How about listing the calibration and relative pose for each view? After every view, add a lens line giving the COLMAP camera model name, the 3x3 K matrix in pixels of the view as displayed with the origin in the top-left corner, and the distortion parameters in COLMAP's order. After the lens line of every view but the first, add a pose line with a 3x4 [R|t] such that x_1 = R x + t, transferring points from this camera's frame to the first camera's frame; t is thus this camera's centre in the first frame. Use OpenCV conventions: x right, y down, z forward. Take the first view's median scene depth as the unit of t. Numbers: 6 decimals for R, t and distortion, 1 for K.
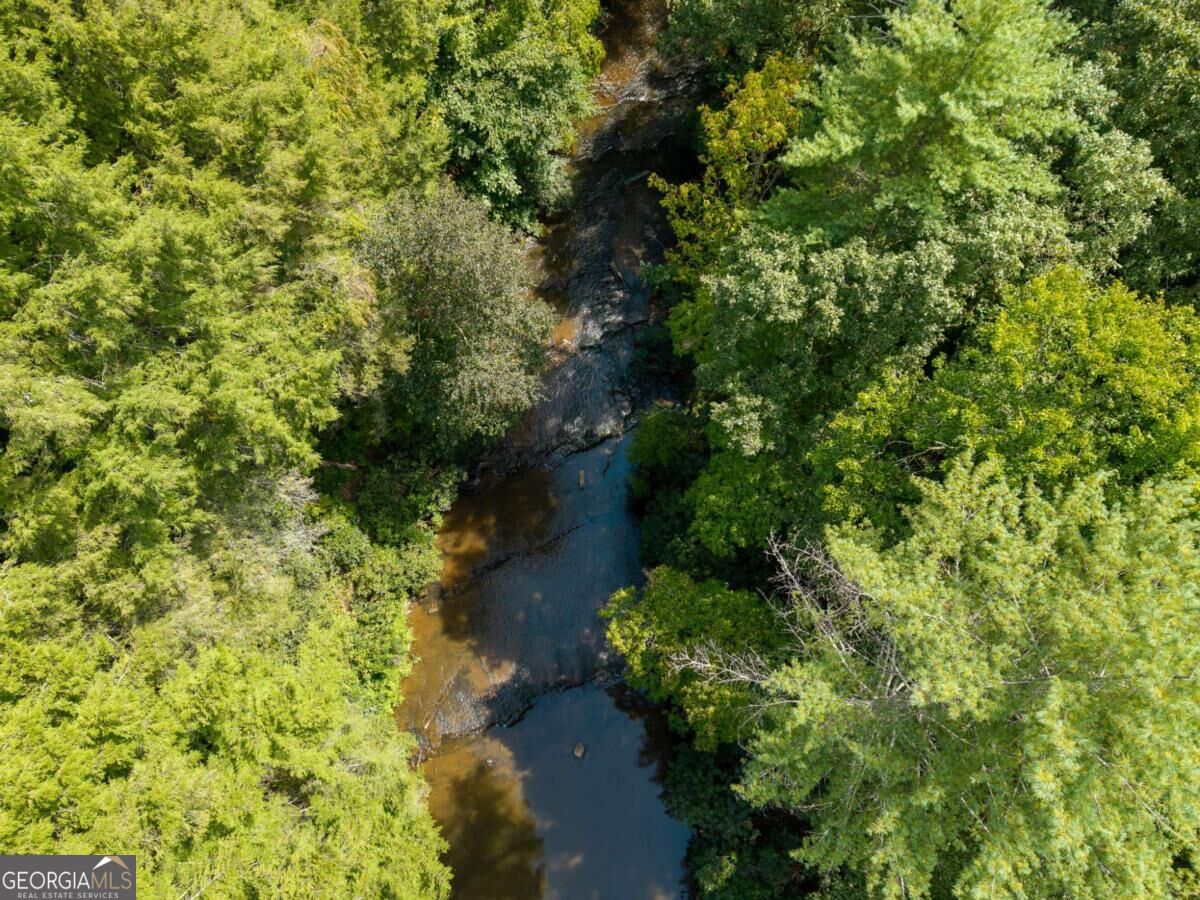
lens RADIAL K [[829.0, 0, 600.4], [0, 829.0, 449.9], [0, 0, 1]] dist [0.032523, -0.037390]
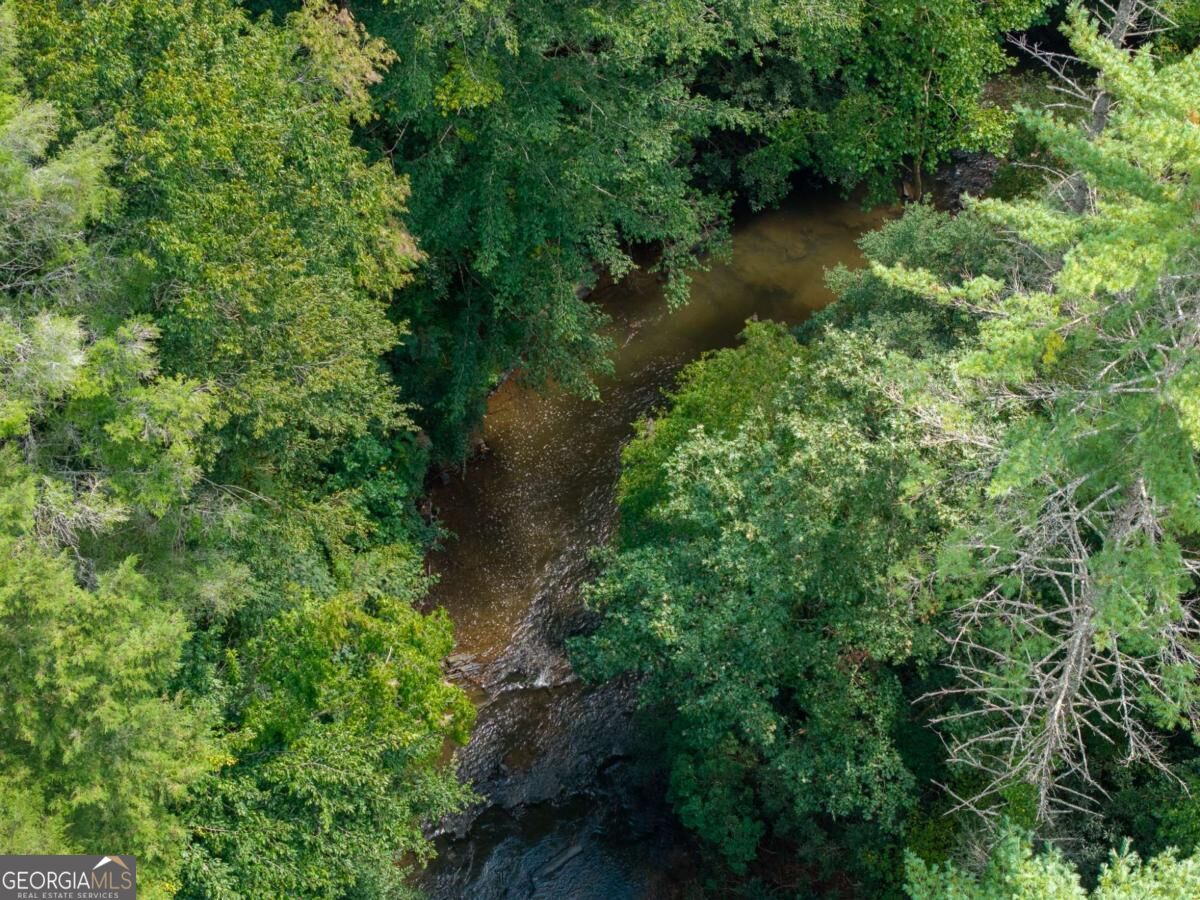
lens RADIAL K [[2454.4, 0, 599.8], [0, 2454.4, 450.2], [0, 0, 1]] dist [-0.049056, 0.000000]
pose [[0.987752, -0.124545, 0.093988, -0.043135], [0.148287, 0.936716, -0.317135, -0.151442], [-0.048542, 0.327188, 0.943712, -0.476589]]
